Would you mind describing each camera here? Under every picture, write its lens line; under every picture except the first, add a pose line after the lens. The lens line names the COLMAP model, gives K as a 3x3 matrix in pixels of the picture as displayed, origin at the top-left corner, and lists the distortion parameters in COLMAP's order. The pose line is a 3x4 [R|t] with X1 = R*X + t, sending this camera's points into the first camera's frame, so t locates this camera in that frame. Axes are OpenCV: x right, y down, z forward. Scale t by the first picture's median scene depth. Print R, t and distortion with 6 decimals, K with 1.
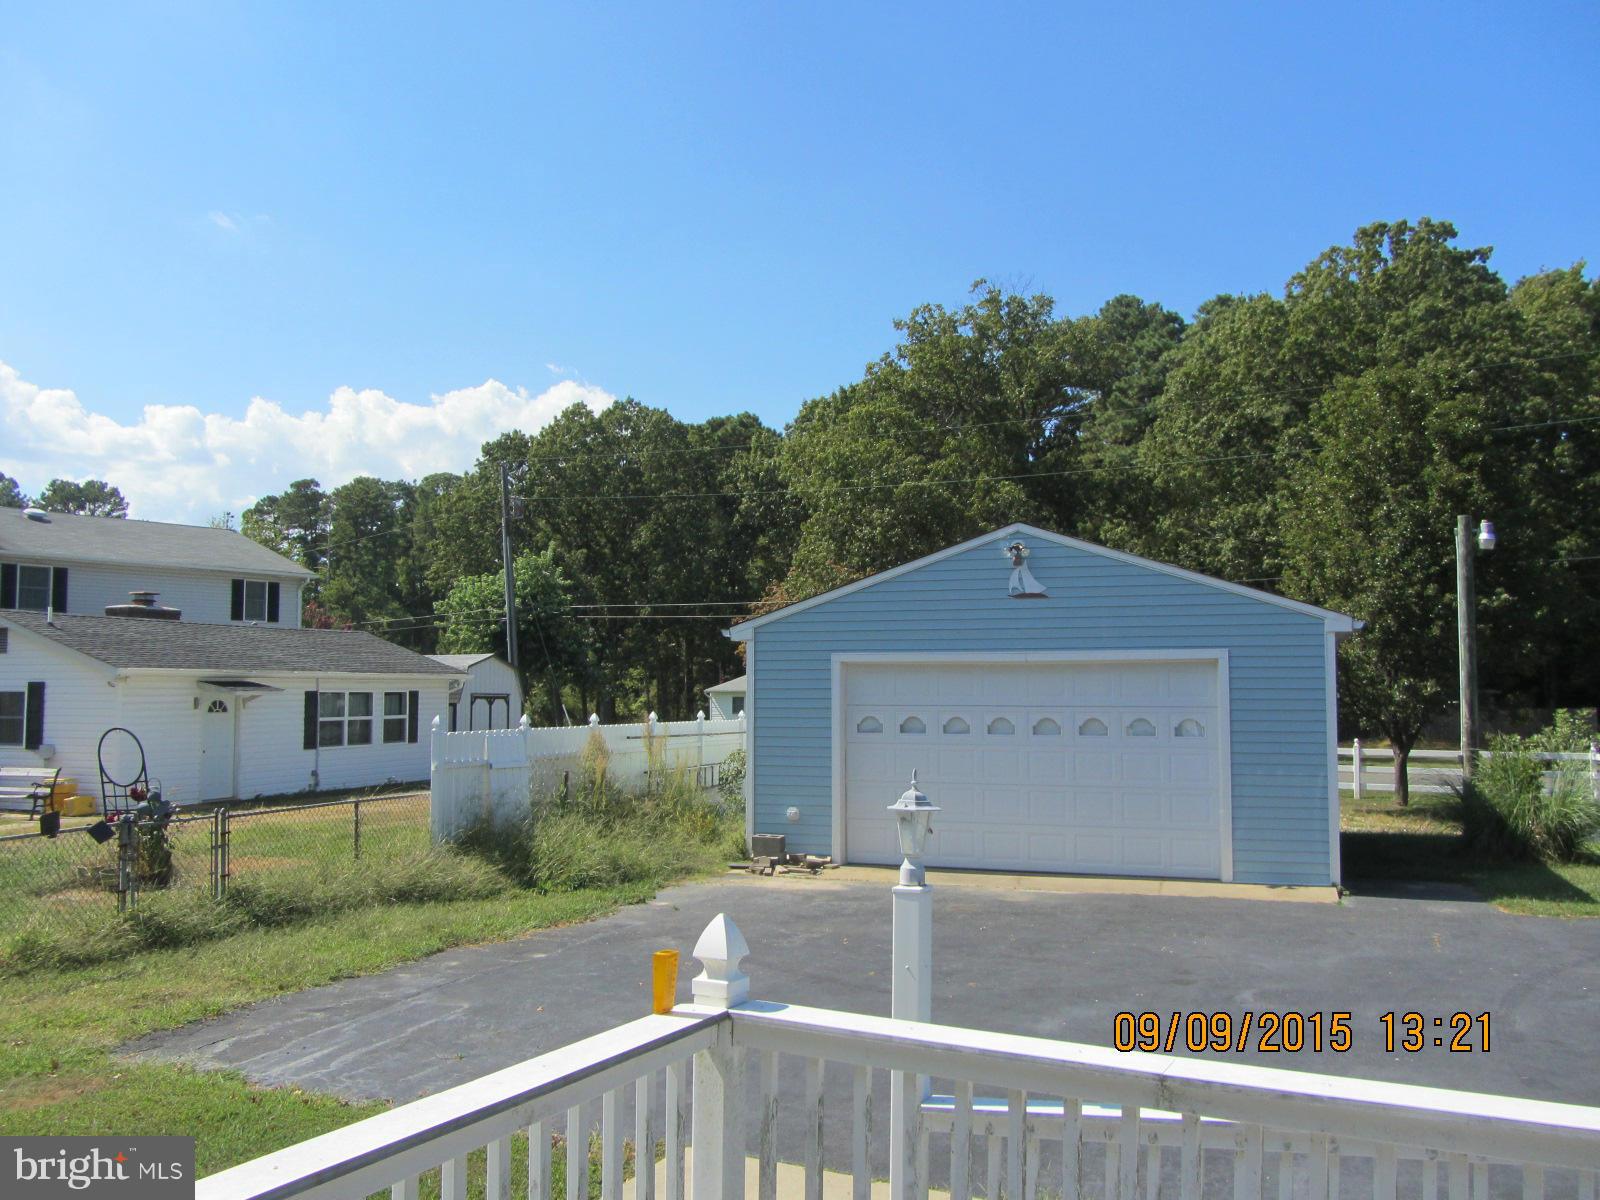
lens RADIAL K [[1338.3, 0, 803.6], [0, 1338.3, 598.5], [0, 0, 1]] dist [-0.034888, 0.010748]
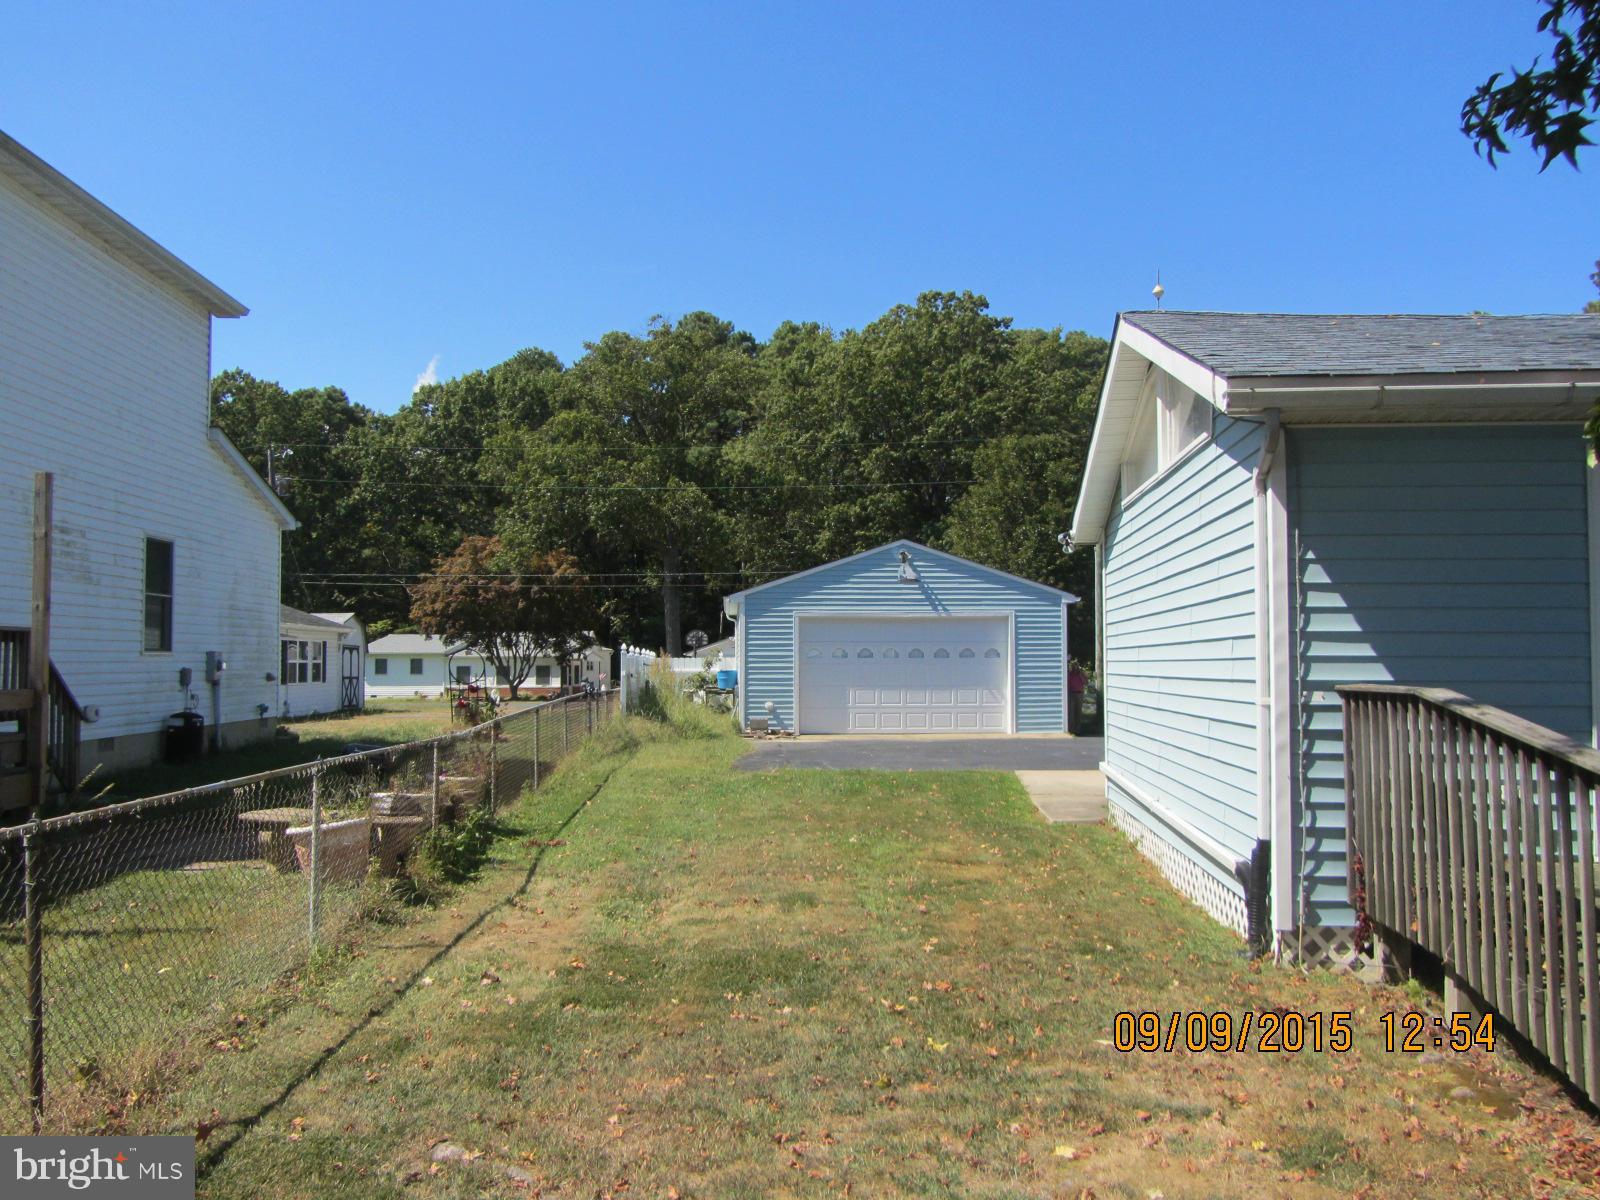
lens RADIAL K [[1338.3, 0, 795.1], [0, 1338.3, 594.1], [0, 0, 1]] dist [-0.034888, 0.010748]
pose [[0.928504, 0.016940, 0.370936, -0.178431], [-0.023123, 0.999658, 0.012228, -0.000446], [-0.370602, -0.019931, 0.928578, -0.171667]]
